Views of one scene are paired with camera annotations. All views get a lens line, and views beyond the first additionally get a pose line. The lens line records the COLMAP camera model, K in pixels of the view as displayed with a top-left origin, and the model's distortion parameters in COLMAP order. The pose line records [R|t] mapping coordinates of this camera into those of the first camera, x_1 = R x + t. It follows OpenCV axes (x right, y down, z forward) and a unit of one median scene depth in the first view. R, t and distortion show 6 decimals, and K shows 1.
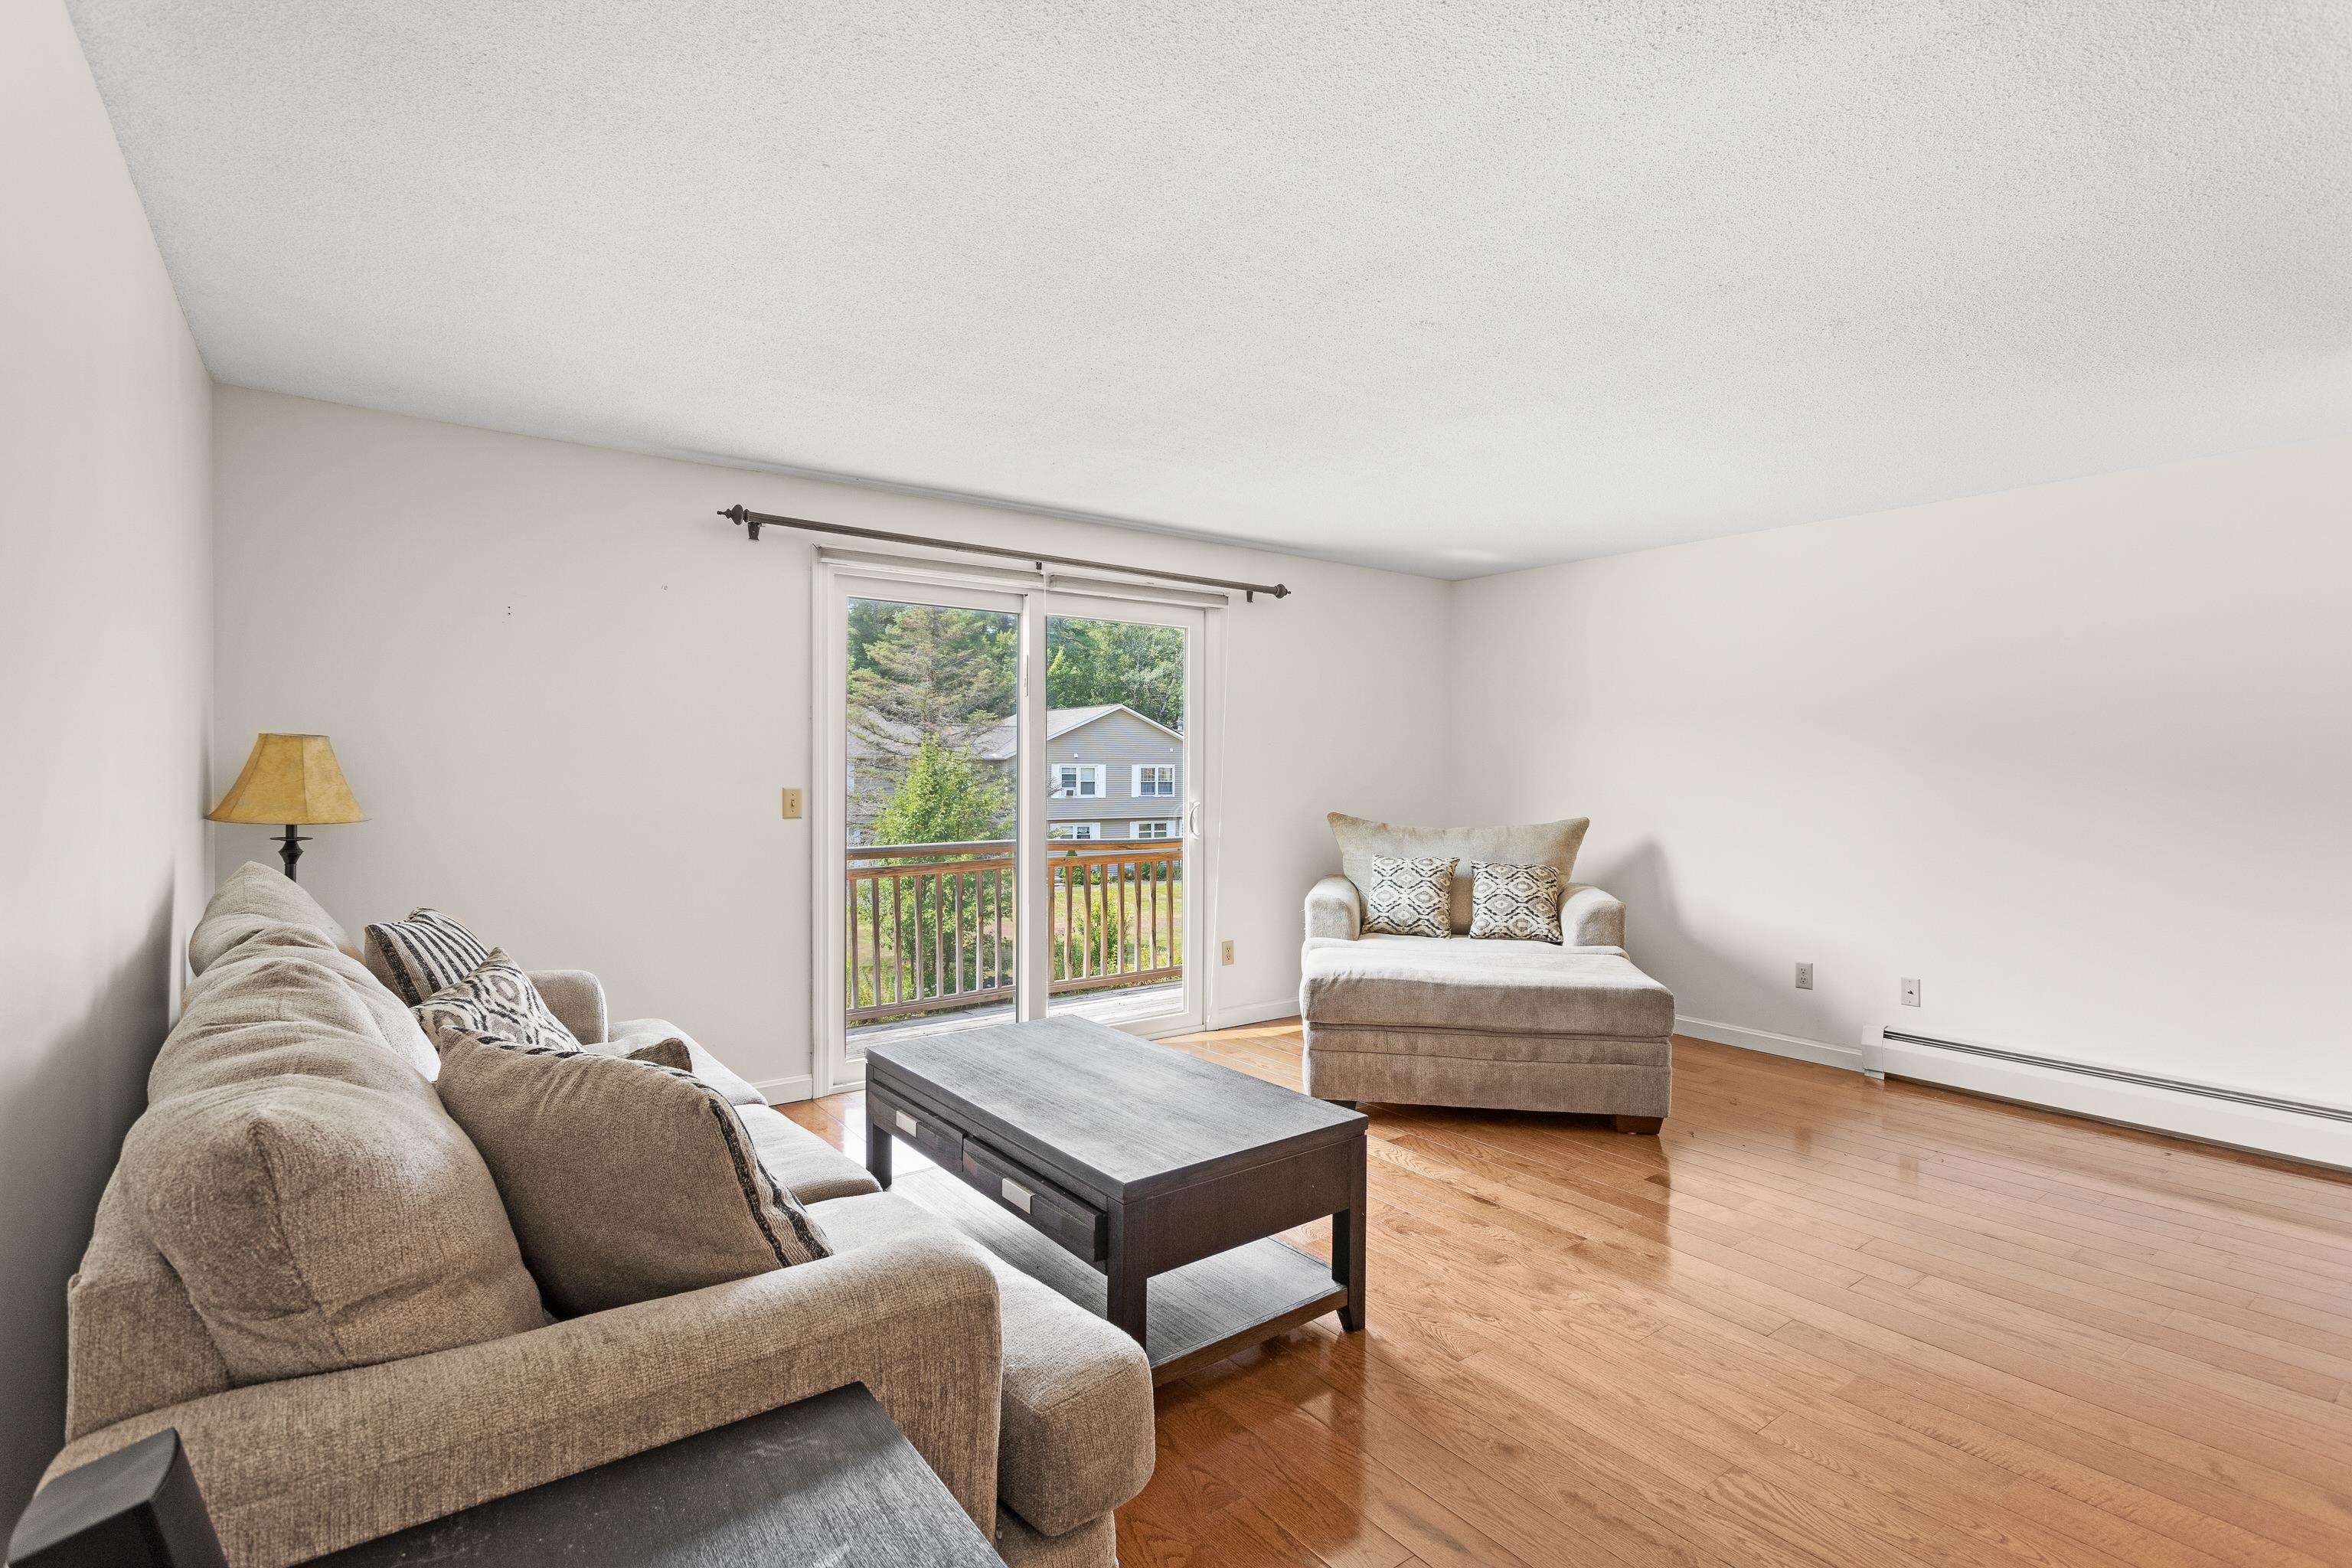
lens RADIAL K [[1139.9, 0, 1177.3], [0, 1139.9, 772.5], [0, 0, 1]] dist [0.000448, 0.008651]
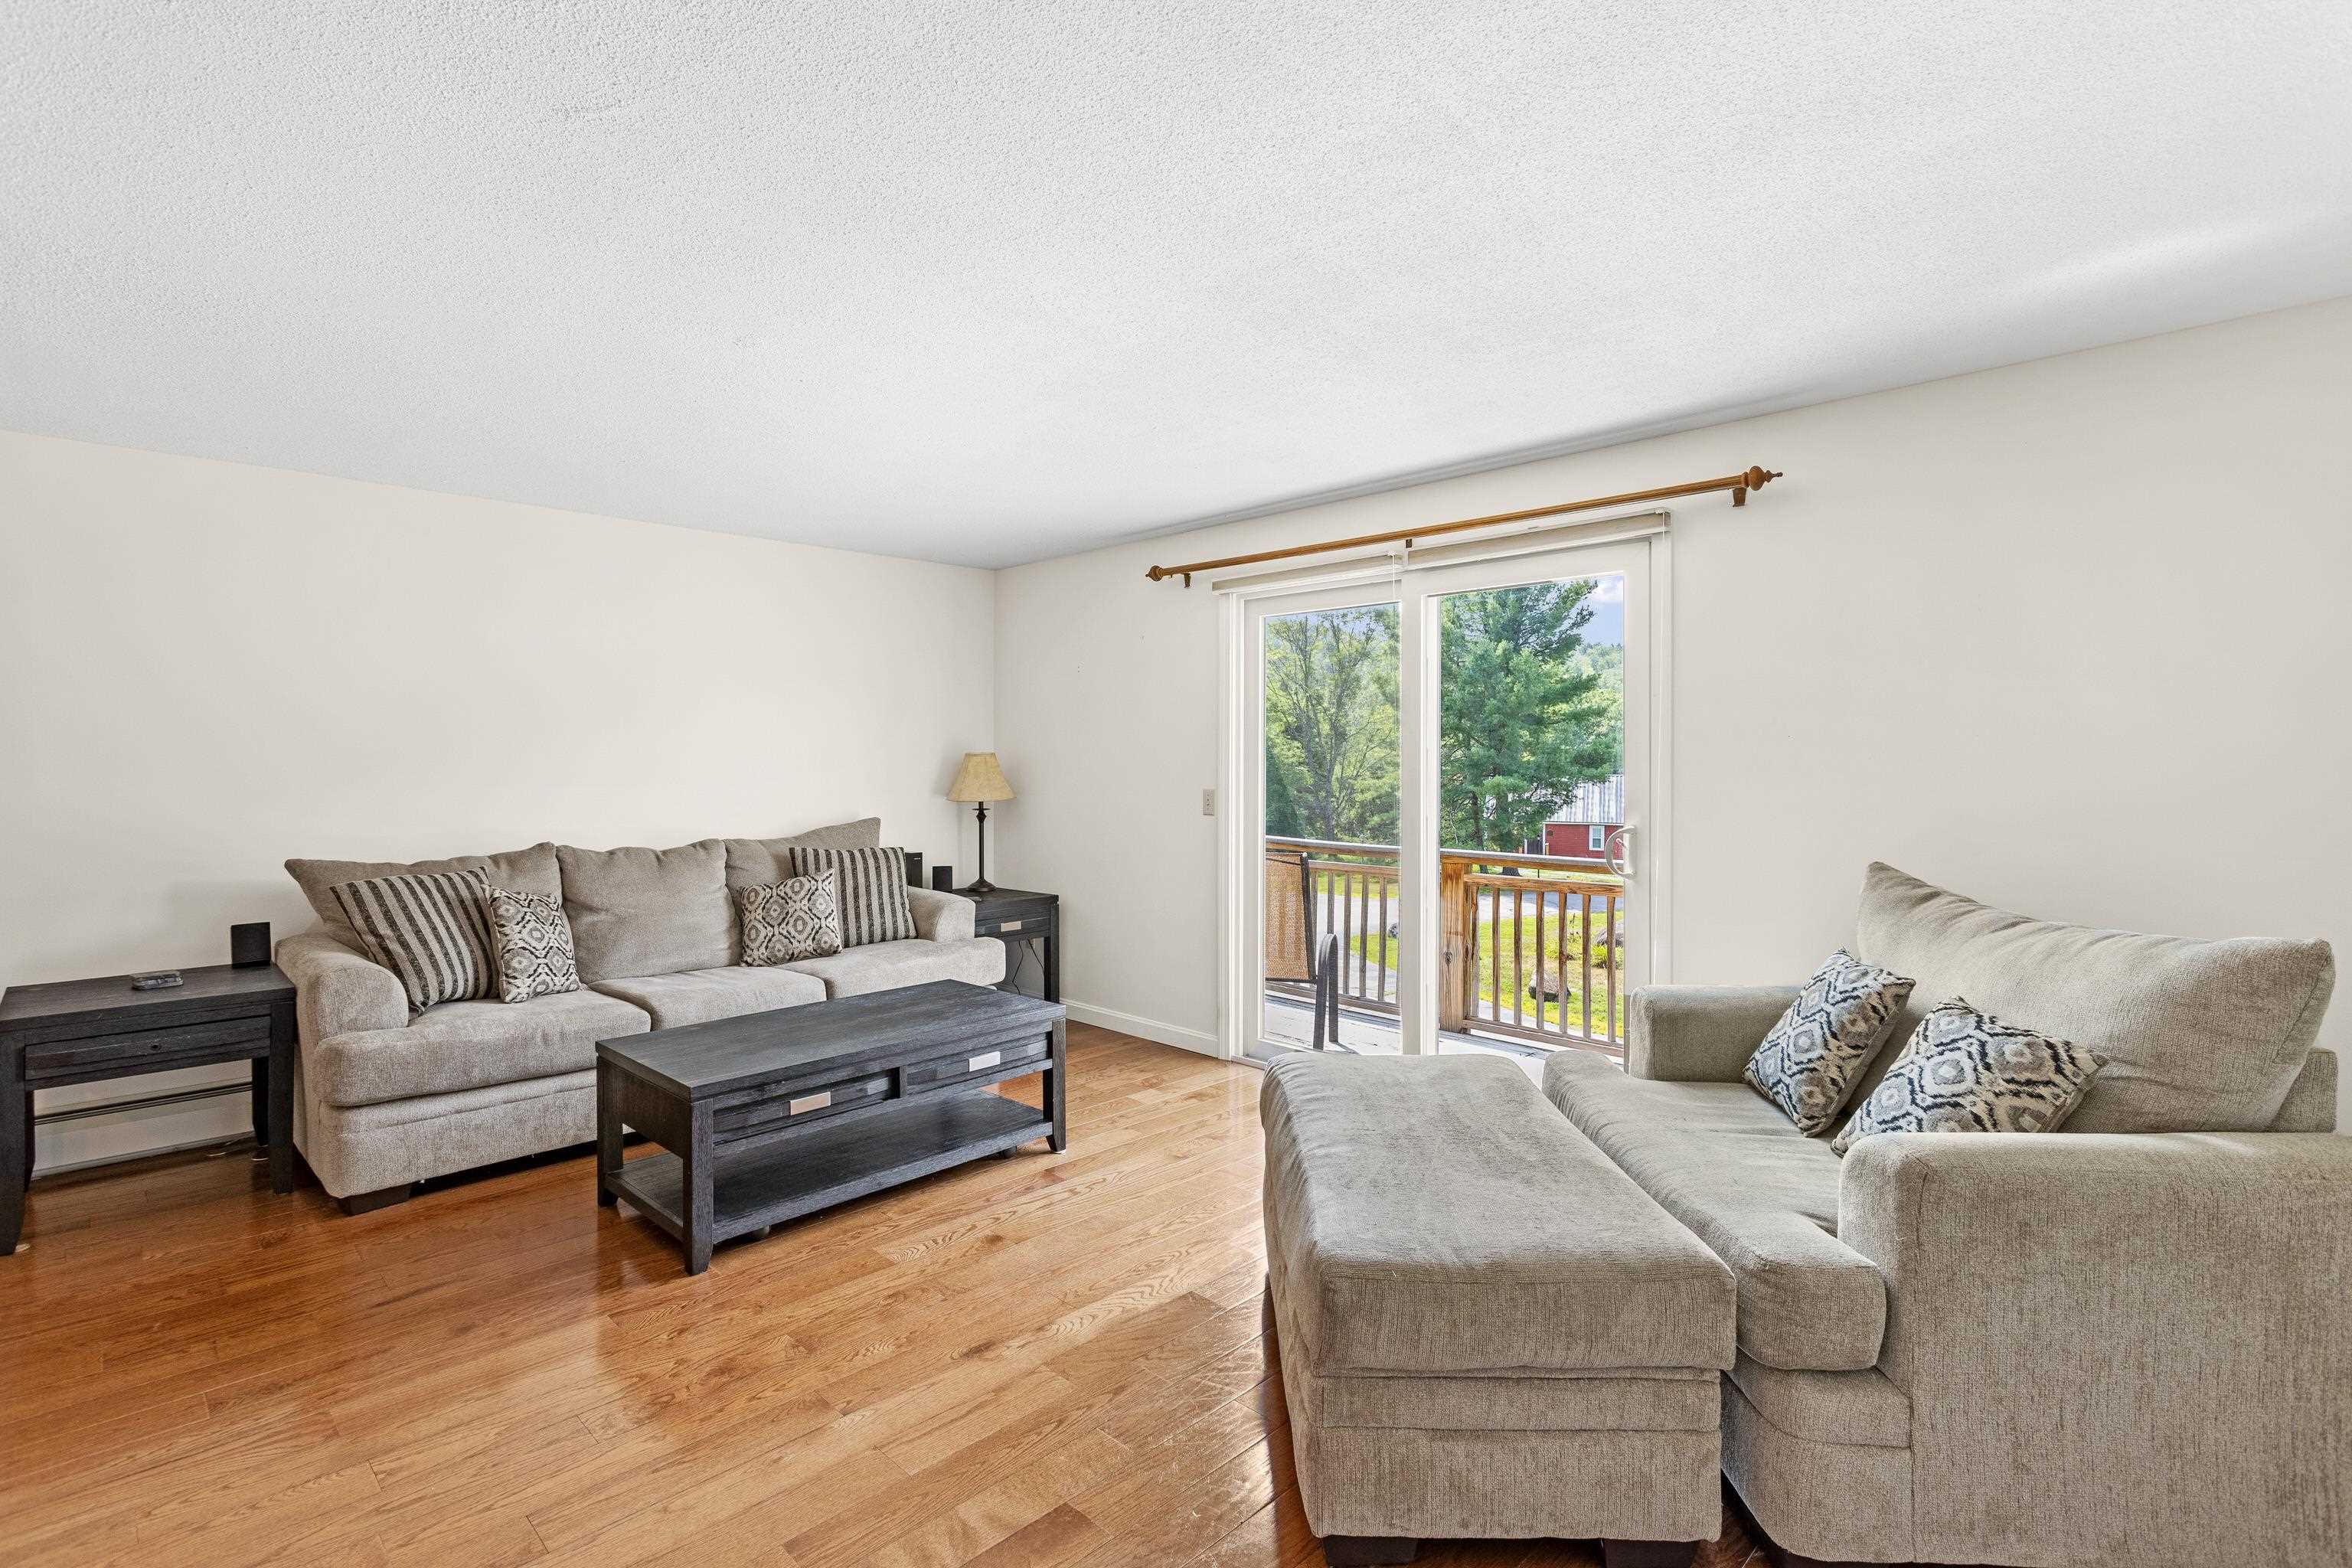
lens RADIAL K [[1118.1, 0, 1188.2], [0, 1118.1, 765.7], [0, 0, 1]] dist [-0.000410, -0.000396]
pose [[0.137197, 0.001918, -0.990542, 0.856370], [-0.006892, 0.999976, 0.000981, -0.012462], [0.990520, 0.006692, 0.137206, 0.862876]]
